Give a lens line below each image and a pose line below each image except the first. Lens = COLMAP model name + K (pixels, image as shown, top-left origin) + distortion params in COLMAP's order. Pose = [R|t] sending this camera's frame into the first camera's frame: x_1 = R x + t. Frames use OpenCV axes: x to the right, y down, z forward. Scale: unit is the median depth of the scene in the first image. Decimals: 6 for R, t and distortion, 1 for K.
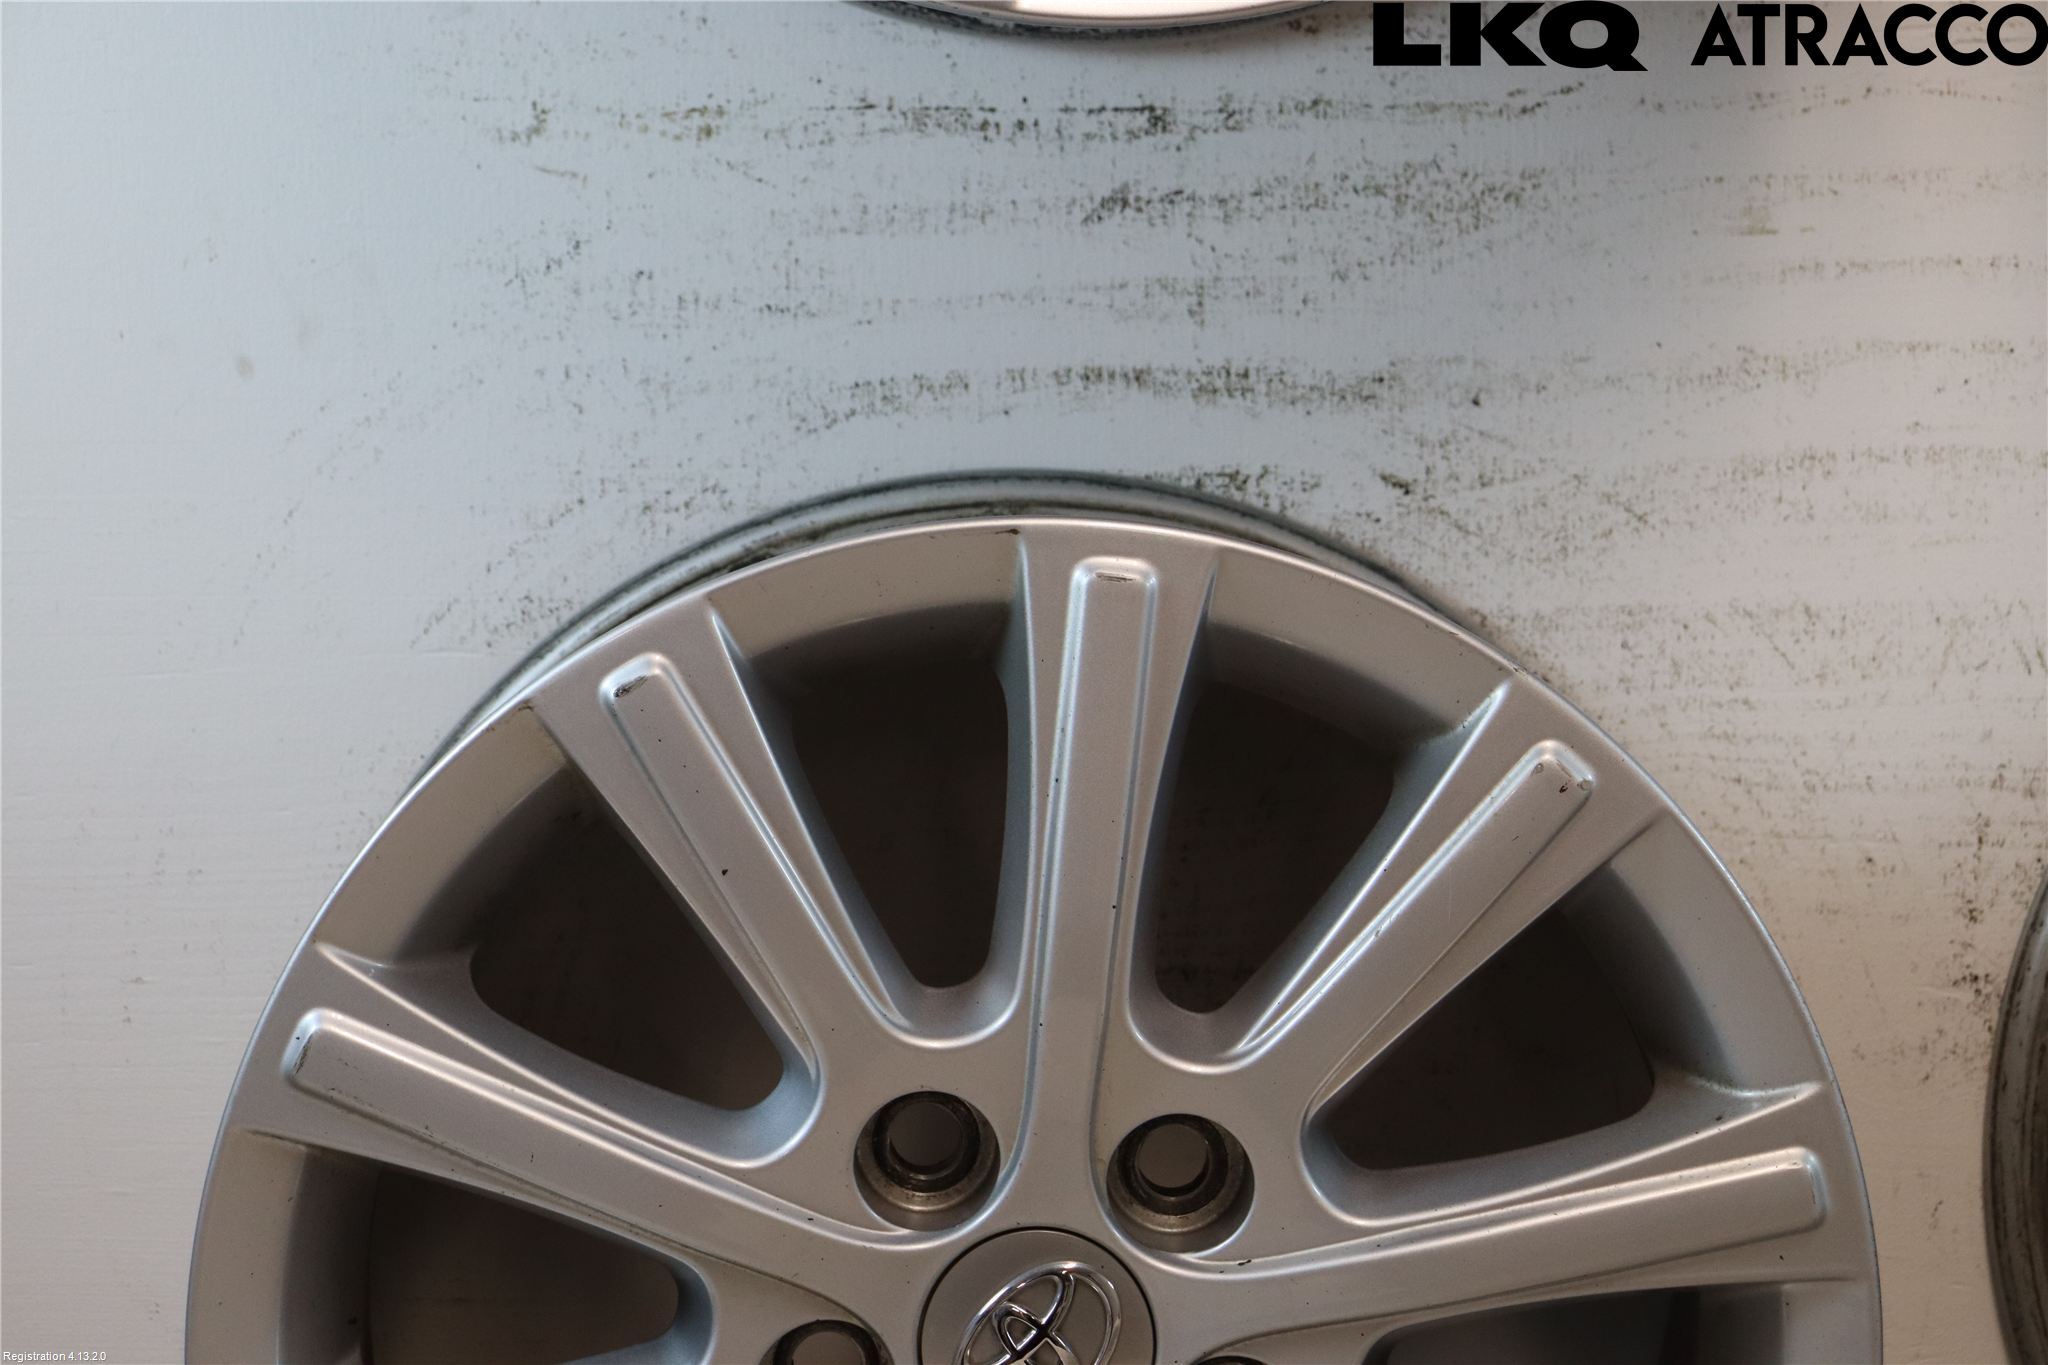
lens RADIAL K [[4834.2, 0, 1021.4], [0, 4834.2, 713.6], [0, 0, 1]] dist [0.434581, 0.000000]
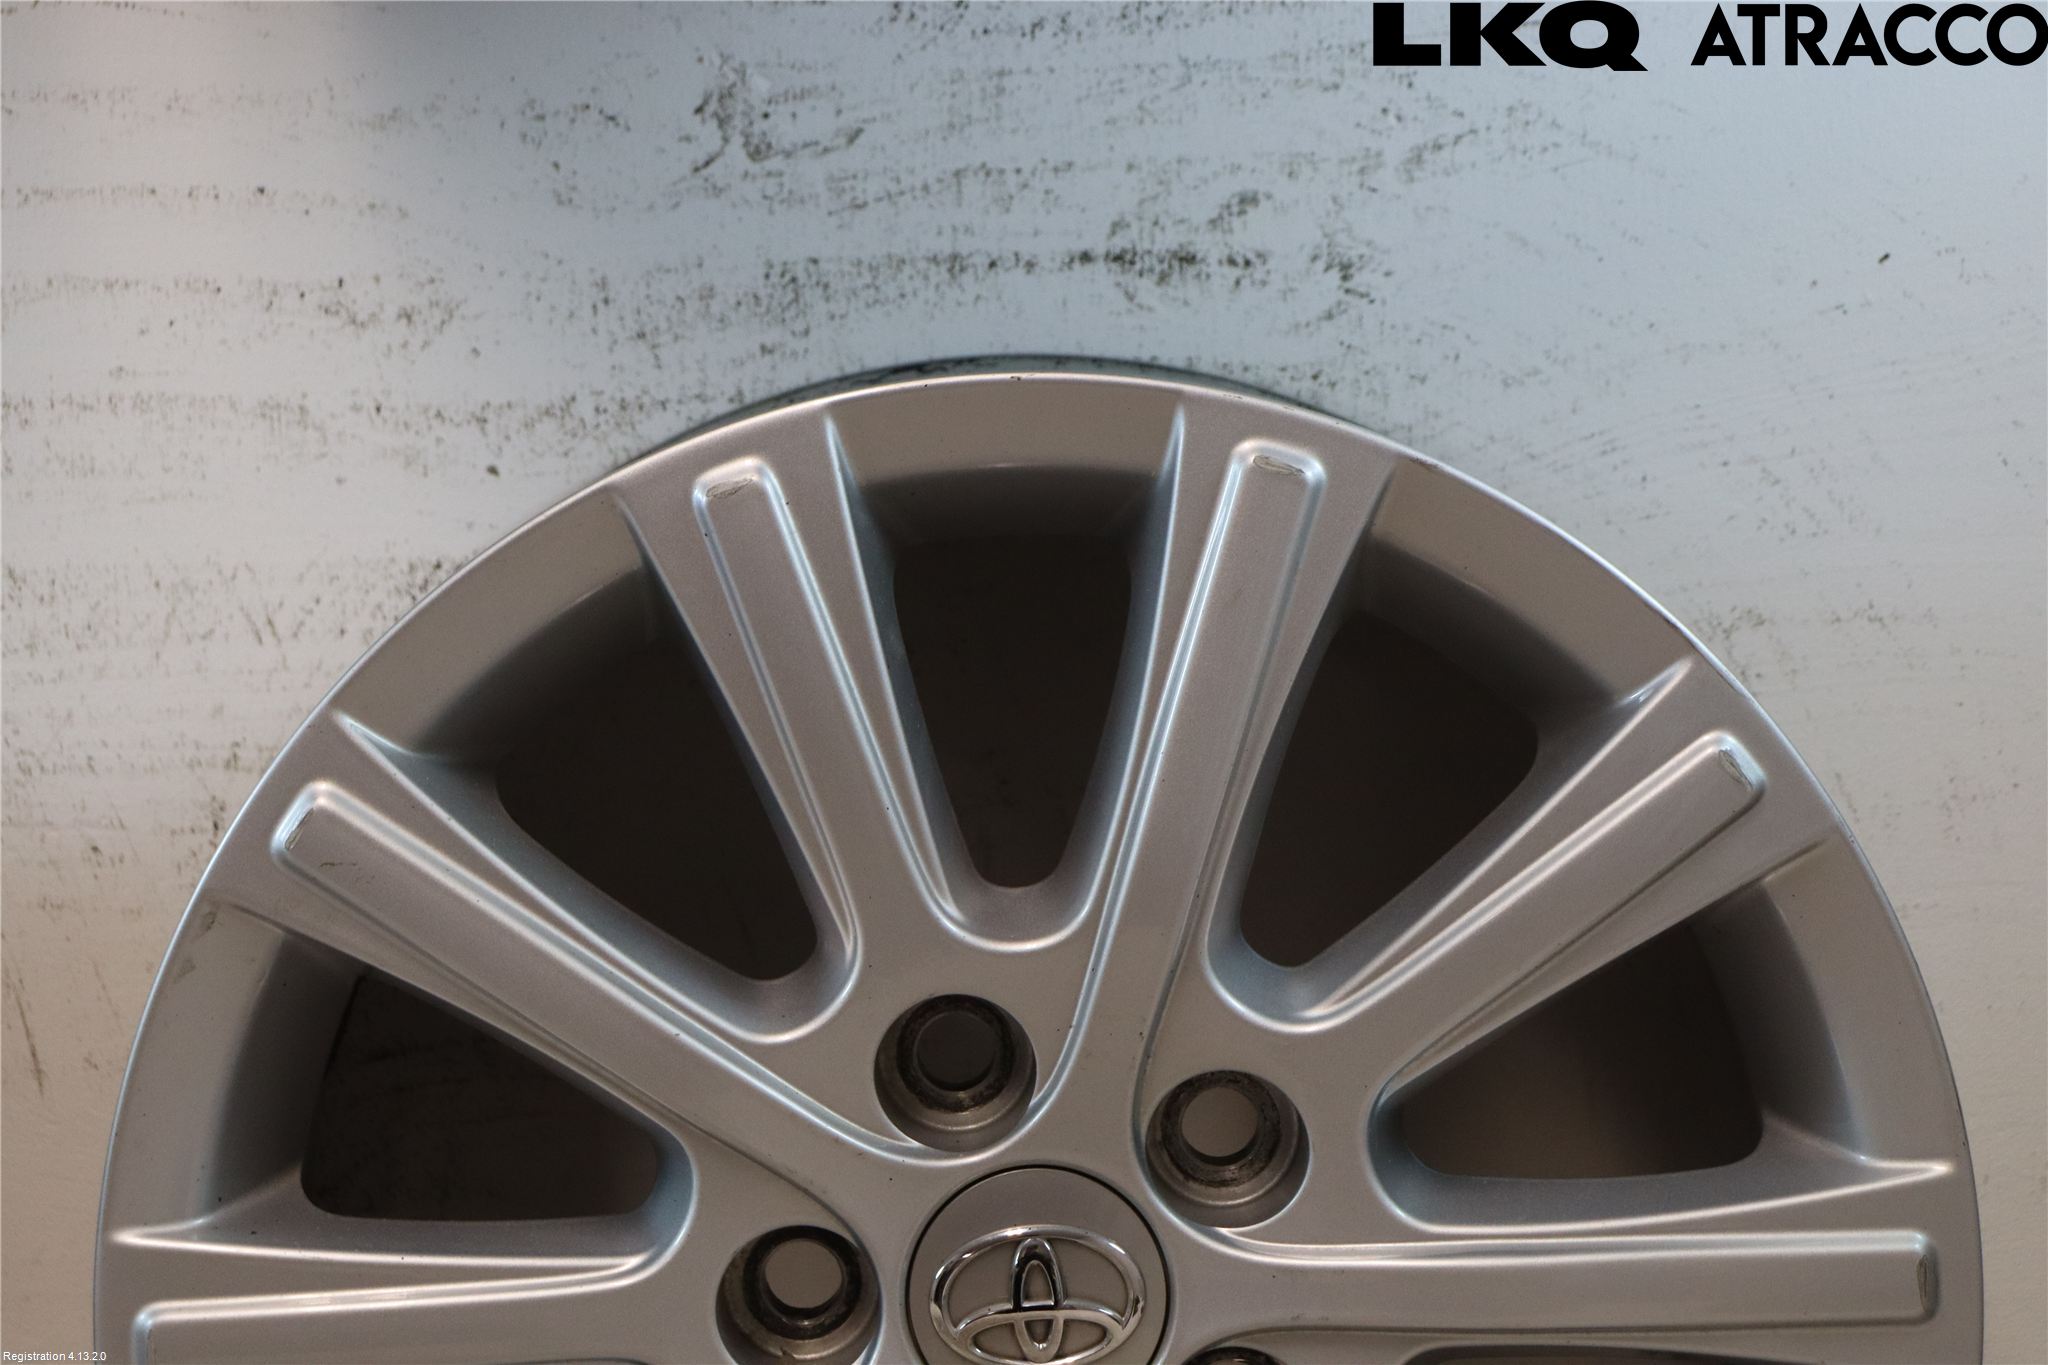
lens RADIAL K [[4944.2, 0, 1011.1], [0, 4944.2, 697.0], [0, 0, 1]] dist [0.462807, 0.000000]
pose [[0.999312, -0.004795, -0.036788, 0.379461], [0.004122, 0.999823, -0.018342, 0.019596], [0.036869, 0.018178, 0.999155, 0.074162]]
